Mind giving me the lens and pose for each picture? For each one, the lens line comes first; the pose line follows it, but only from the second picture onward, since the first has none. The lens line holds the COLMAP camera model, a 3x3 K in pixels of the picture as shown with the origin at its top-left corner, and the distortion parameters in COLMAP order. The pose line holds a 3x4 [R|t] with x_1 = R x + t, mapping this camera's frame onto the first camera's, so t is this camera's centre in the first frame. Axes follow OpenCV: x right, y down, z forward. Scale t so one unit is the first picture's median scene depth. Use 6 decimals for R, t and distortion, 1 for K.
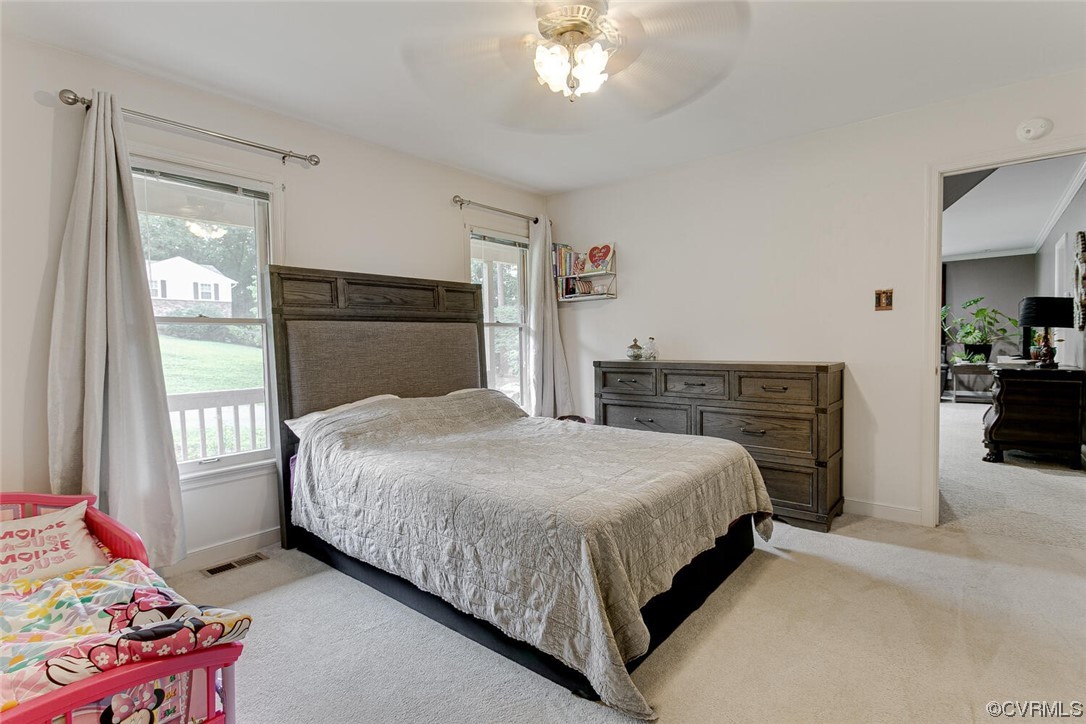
lens RADIAL K [[520.0, 0, 543.0], [0, 520.0, 362.0], [0, 0, 1]] dist [-0.000696, -0.000623]
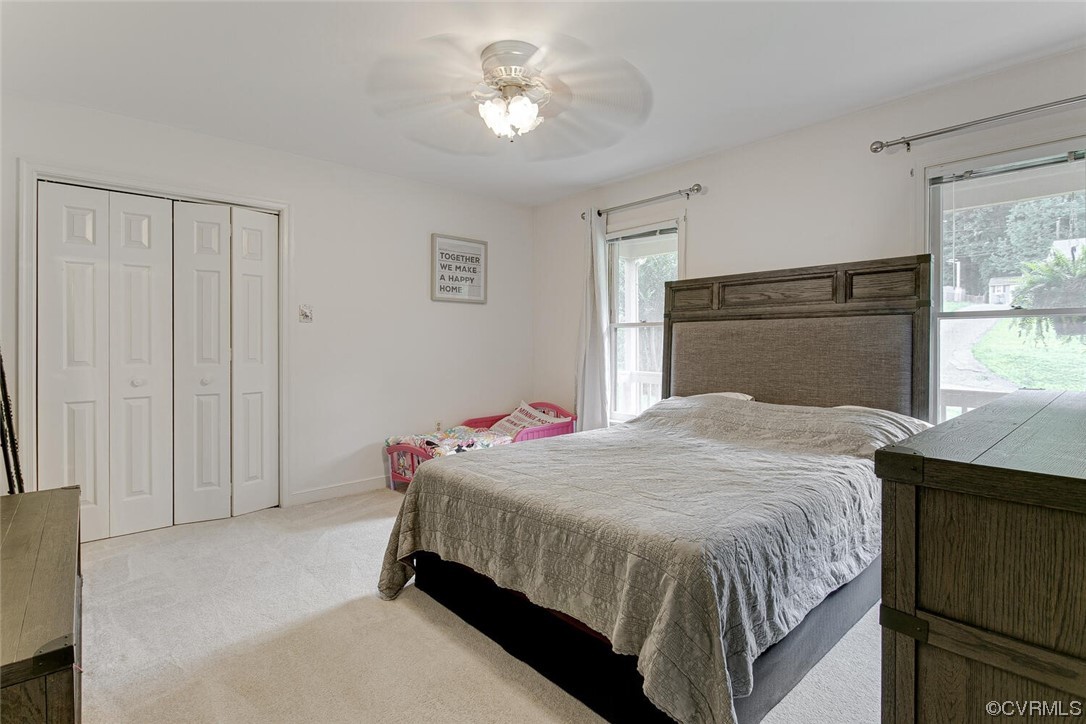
lens RADIAL K [[523.8, 0, 523.6], [0, 523.8, 342.0], [0, 0, 1]] dist [-0.004149, -0.000265]
pose [[-0.180851, 0.019245, -0.983322, 0.819766], [-0.041375, 0.998775, 0.027158, -0.049631], [0.982640, 0.045596, -0.179833, 0.831602]]
